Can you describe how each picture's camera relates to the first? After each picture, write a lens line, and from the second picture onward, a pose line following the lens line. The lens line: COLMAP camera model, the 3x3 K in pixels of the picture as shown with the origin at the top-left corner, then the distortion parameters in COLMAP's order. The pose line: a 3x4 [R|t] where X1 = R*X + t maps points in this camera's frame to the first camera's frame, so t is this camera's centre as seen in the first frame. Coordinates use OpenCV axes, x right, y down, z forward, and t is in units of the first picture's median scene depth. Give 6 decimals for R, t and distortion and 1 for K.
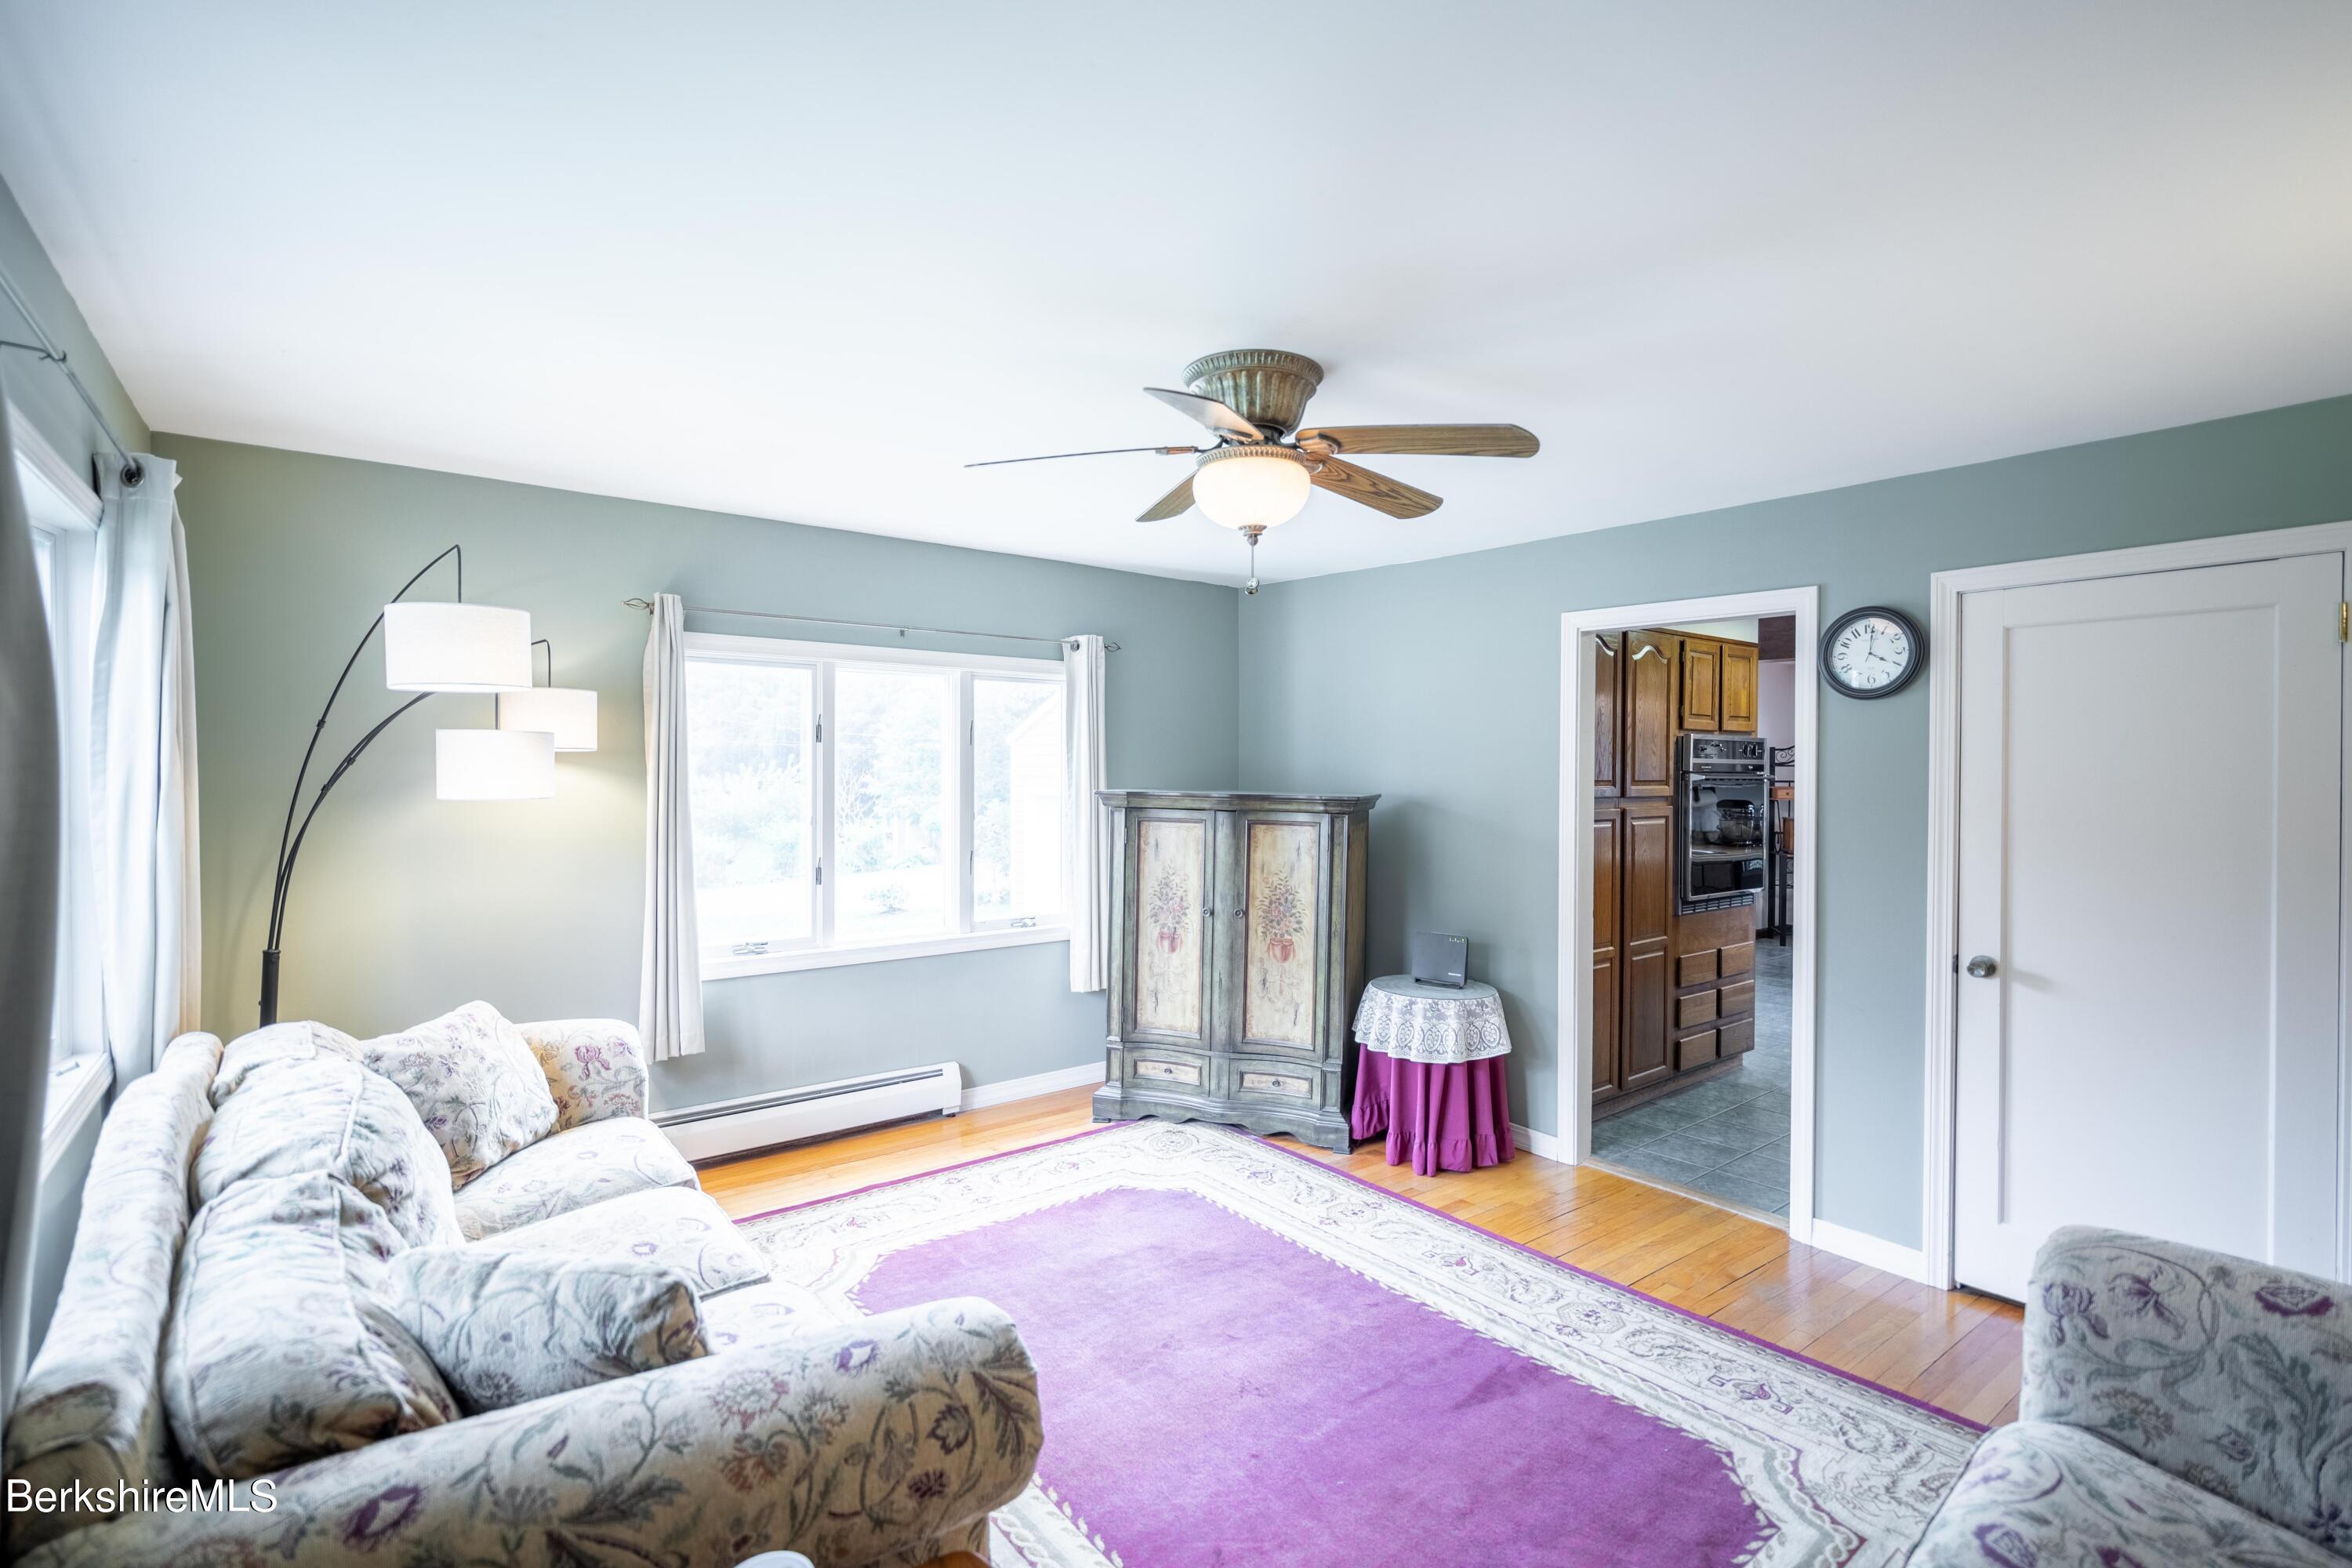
lens RADIAL K [[1083.9, 0, 1183.3], [0, 1083.9, 777.3], [0, 0, 1]] dist [-0.001833, 0.000524]
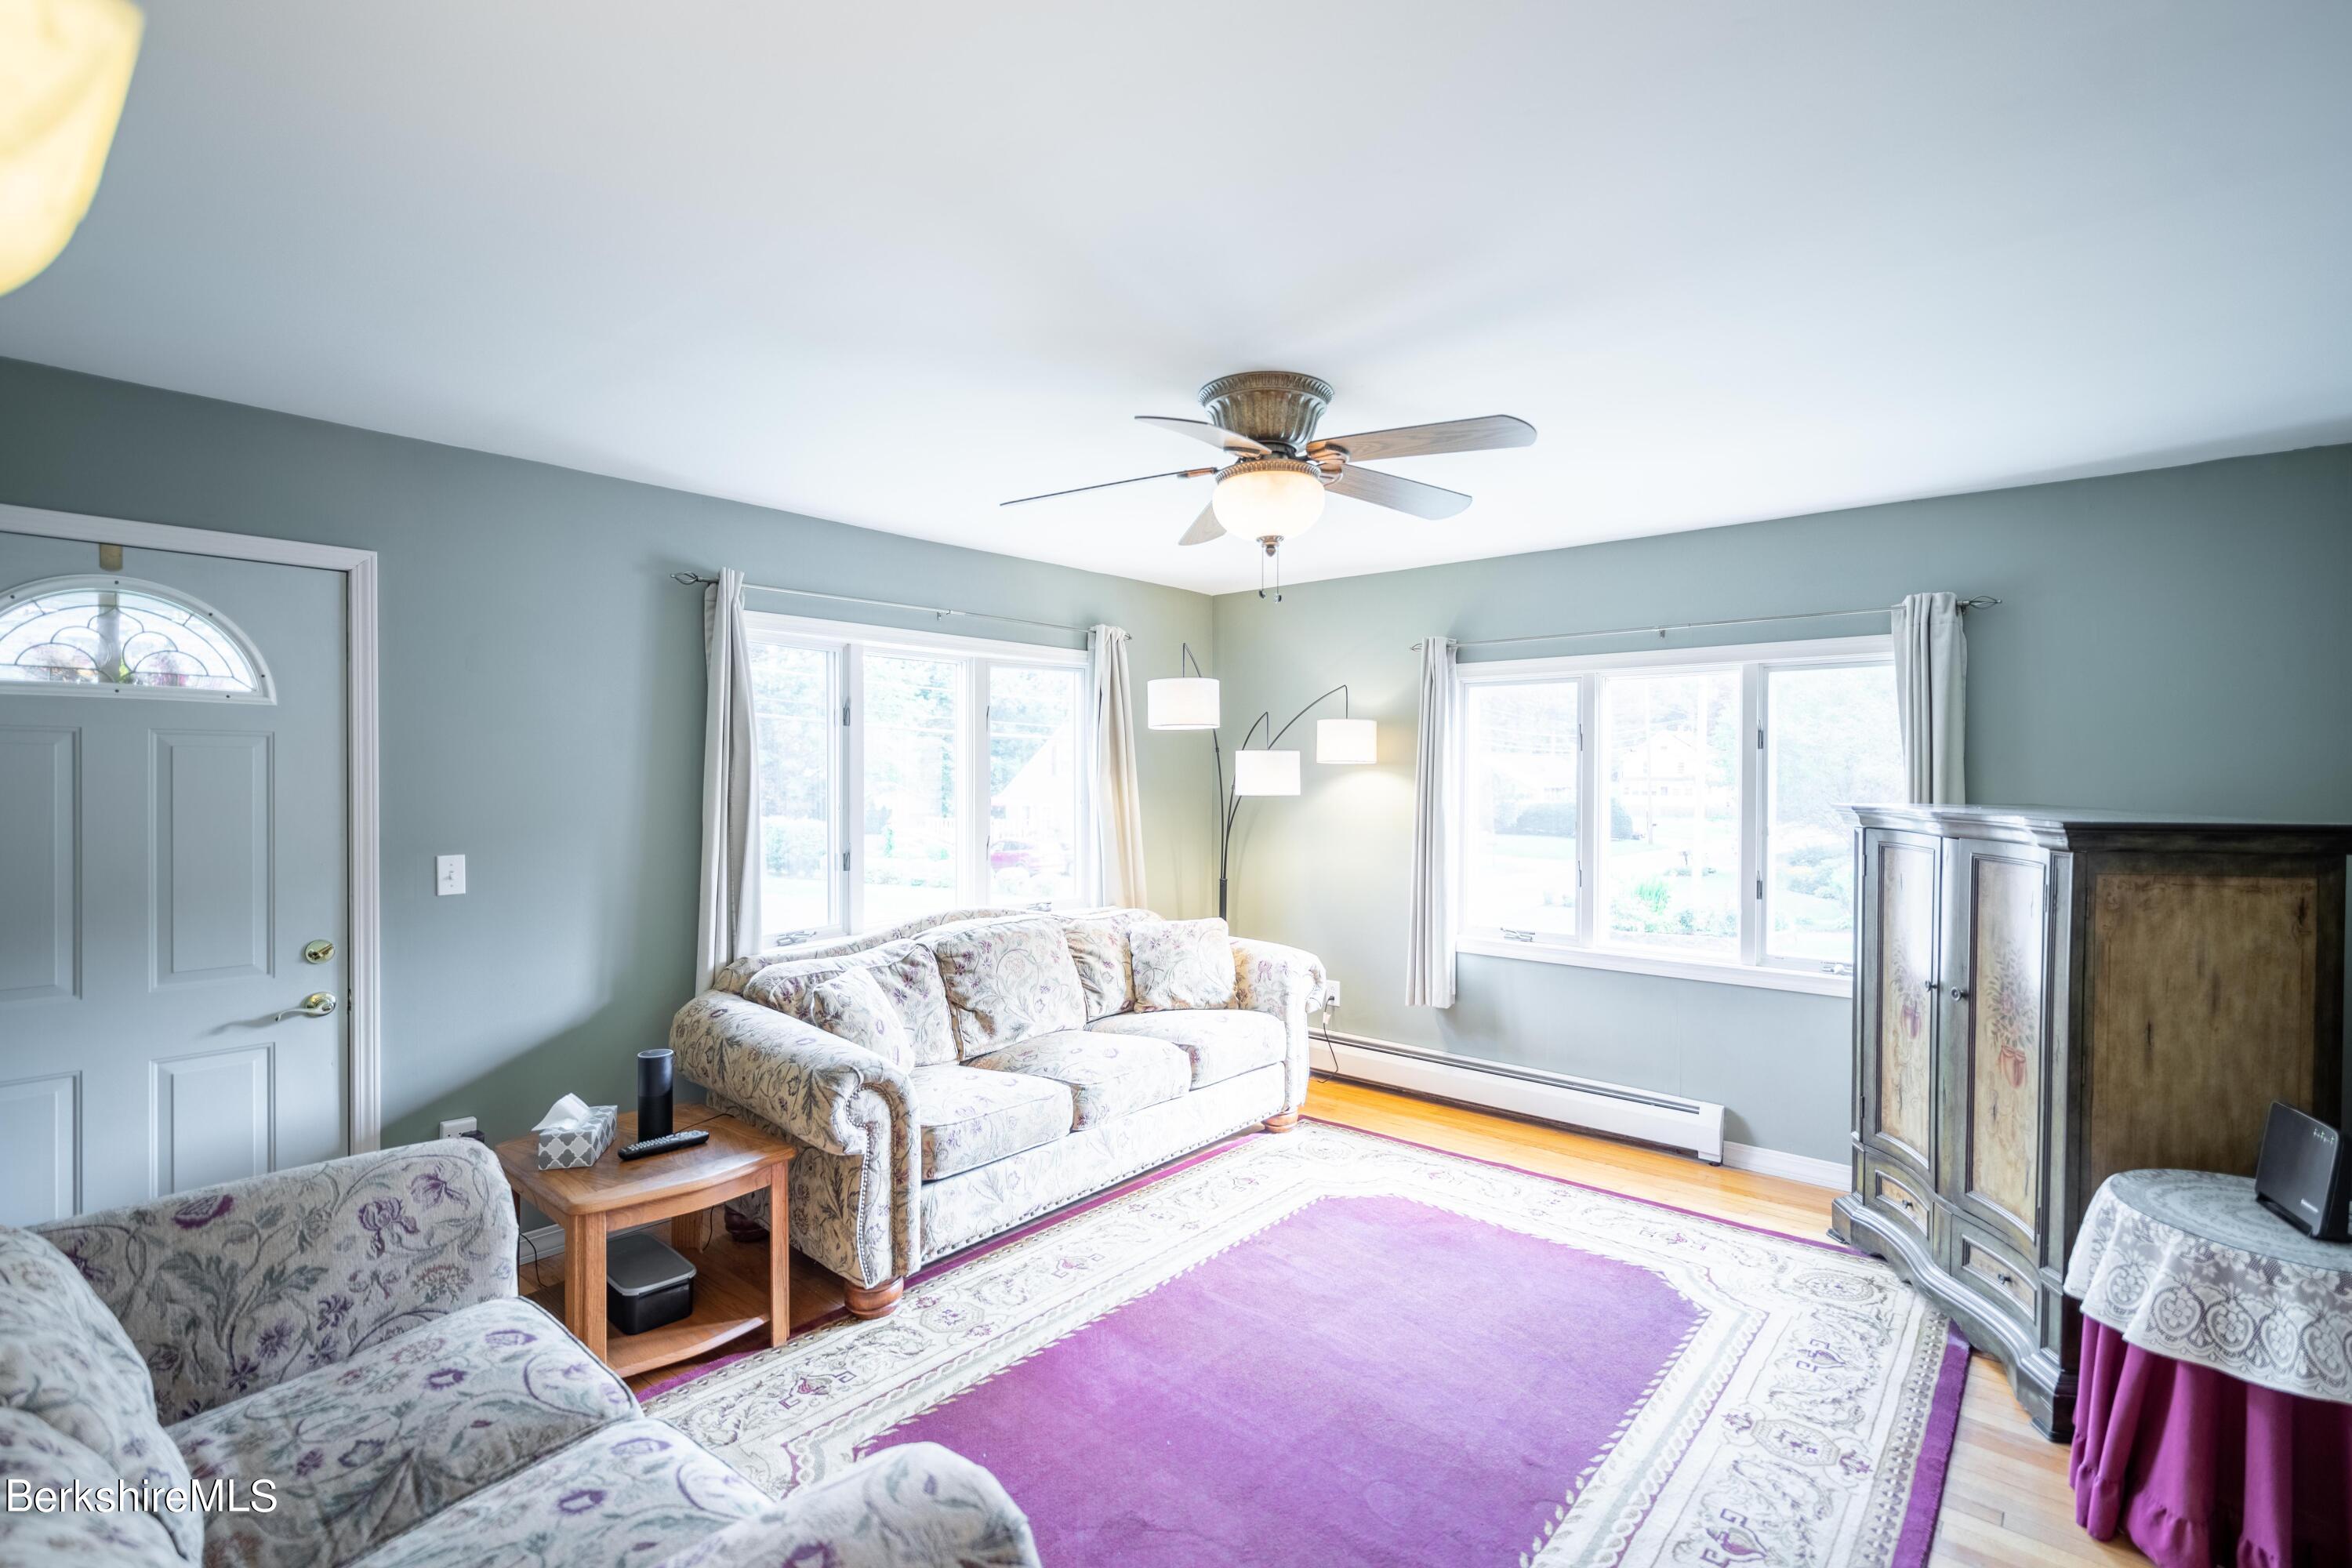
lens RADIAL K [[1083.9, 0, 1170.5], [0, 1083.9, 780.6], [0, 0, 1]] dist [-0.001833, 0.000524]
pose [[0.178730, 0.000234, -0.983898, 0.639043], [-0.011743, 0.999929, -0.001895, 0.003190], [0.983828, 0.011892, 0.178720, 0.433503]]
